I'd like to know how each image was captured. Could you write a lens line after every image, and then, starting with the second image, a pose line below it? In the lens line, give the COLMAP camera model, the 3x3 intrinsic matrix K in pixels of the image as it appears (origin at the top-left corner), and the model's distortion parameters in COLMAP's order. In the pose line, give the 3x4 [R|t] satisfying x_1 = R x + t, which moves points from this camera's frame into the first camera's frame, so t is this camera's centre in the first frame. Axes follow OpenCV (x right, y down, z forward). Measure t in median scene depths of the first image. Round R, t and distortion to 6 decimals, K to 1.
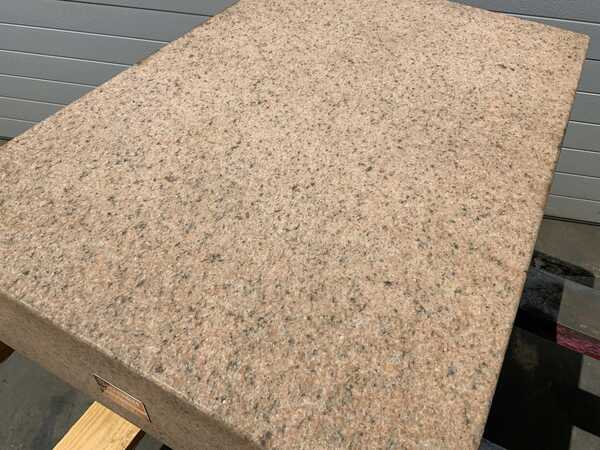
lens RADIAL K [[495.0, 0, 300.0], [0, 495.0, 225.0], [0, 0, 1]] dist [0.088205, -0.152657]
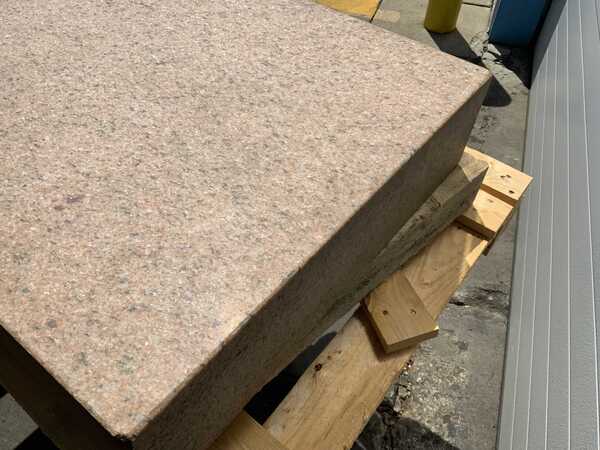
lens RADIAL K [[495.0, 0, 300.0], [0, 495.0, 225.0], [0, 0, 1]] dist [0.088205, -0.152657]
pose [[-0.160820, 0.703030, -0.692737, 1.117778], [-0.740981, 0.377645, 0.555276, -1.170385], [0.651985, 0.602605, 0.460199, 1.303228]]
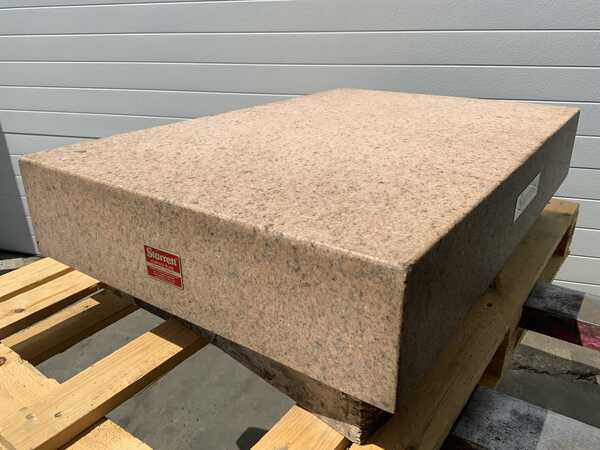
lens RADIAL K [[495.0, 0, 300.0], [0, 495.0, 225.0], [0, 0, 1]] dist [0.088205, -0.152657]
pose [[0.991542, 0.002142, -0.129770, 0.116863], [-0.052657, 0.920513, -0.387148, 0.604486], [0.118625, 0.390707, 0.912840, -0.100732]]
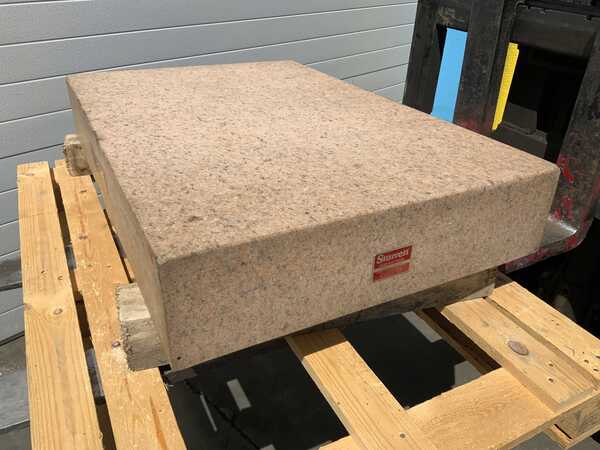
lens RADIAL K [[495.0, 0, 300.0], [0, 495.0, 225.0], [0, 0, 1]] dist [0.088205, -0.152657]
pose [[0.563365, -0.421965, 0.710327, -1.222675], [0.590034, 0.807295, 0.011609, 0.079426], [-0.578342, 0.412577, 0.703776, 0.115087]]
